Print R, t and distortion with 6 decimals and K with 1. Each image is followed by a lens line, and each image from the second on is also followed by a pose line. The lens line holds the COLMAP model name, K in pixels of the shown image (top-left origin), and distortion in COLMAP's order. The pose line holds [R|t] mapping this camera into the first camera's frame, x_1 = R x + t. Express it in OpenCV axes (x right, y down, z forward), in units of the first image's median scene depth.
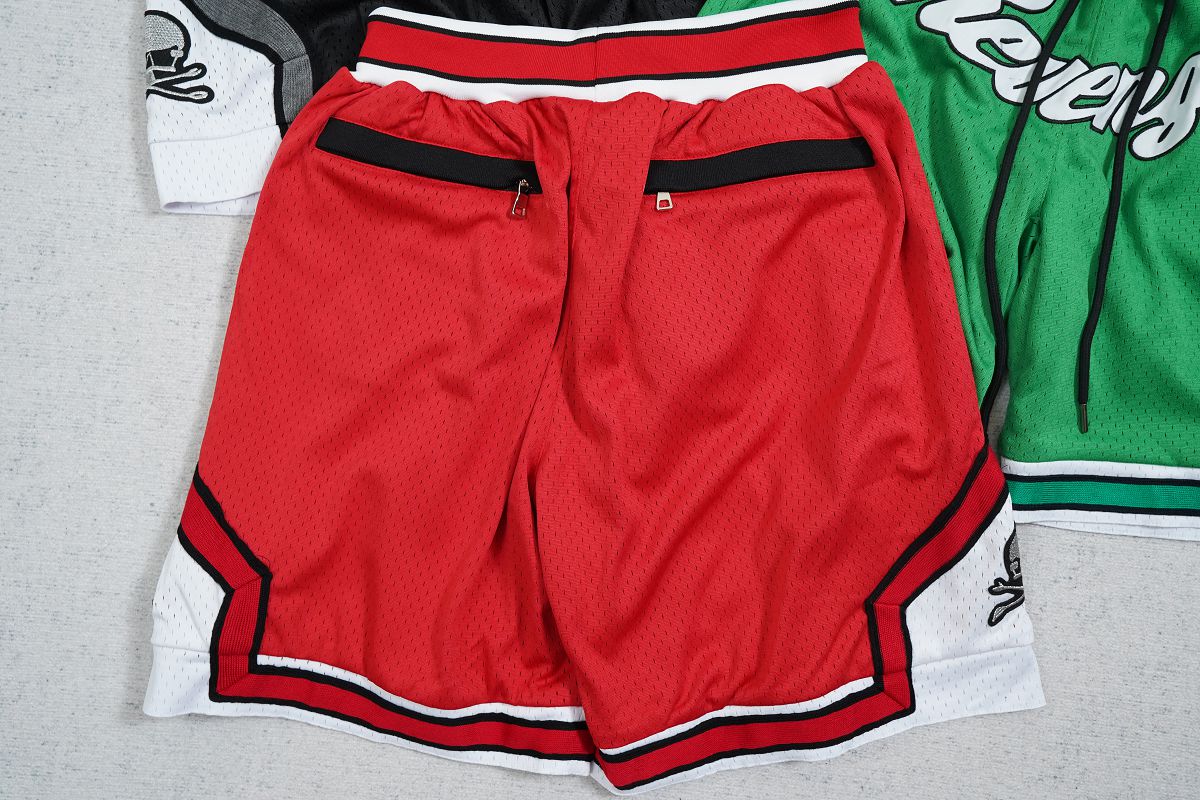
lens RADIAL K [[1105.6, 0, 603.1], [0, 1105.6, 416.6], [0, 0, 1]] dist [0.062715, 0.001980]
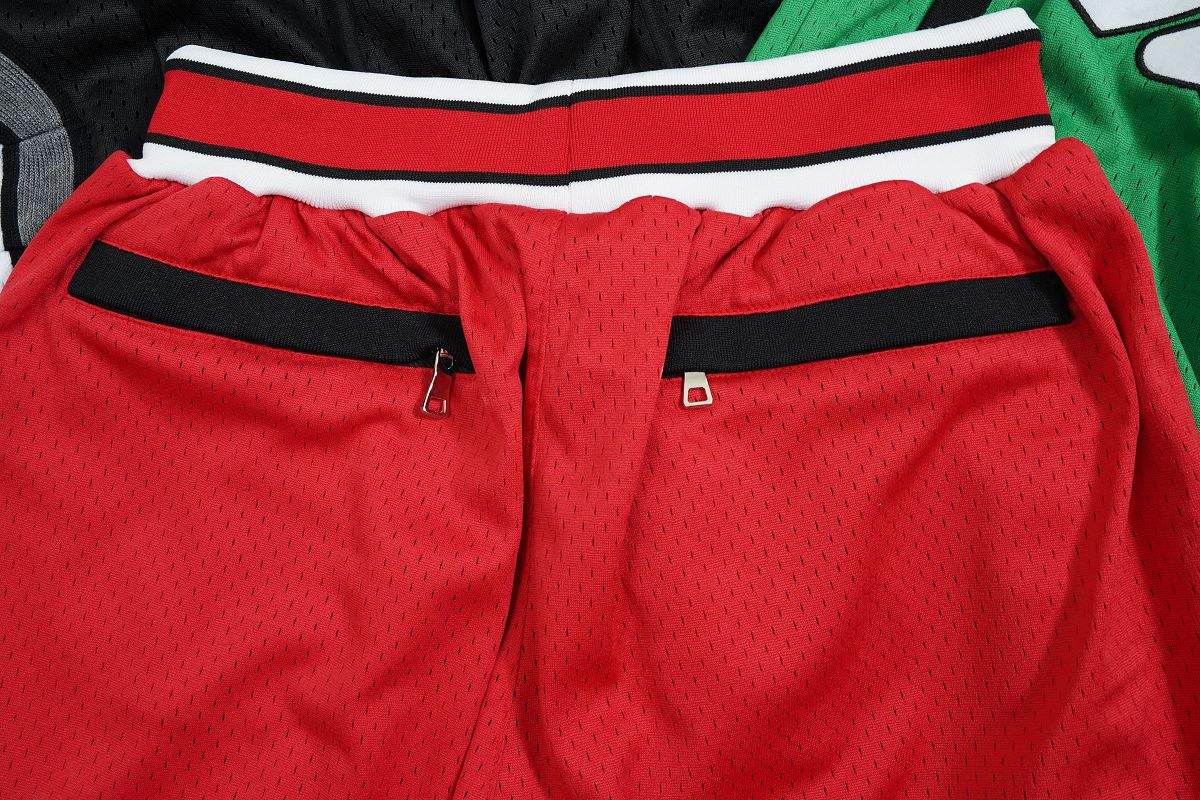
lens RADIAL K [[1173.7, 0, 604.1], [0, 1173.7, 451.0], [0, 0, 1]] dist [0.063340, 0.012534]
pose [[0.999738, -0.011572, 0.019763, -0.002984], [0.012082, 0.999592, -0.025879, -0.147518], [-0.019456, 0.026111, 0.999470, 0.411002]]
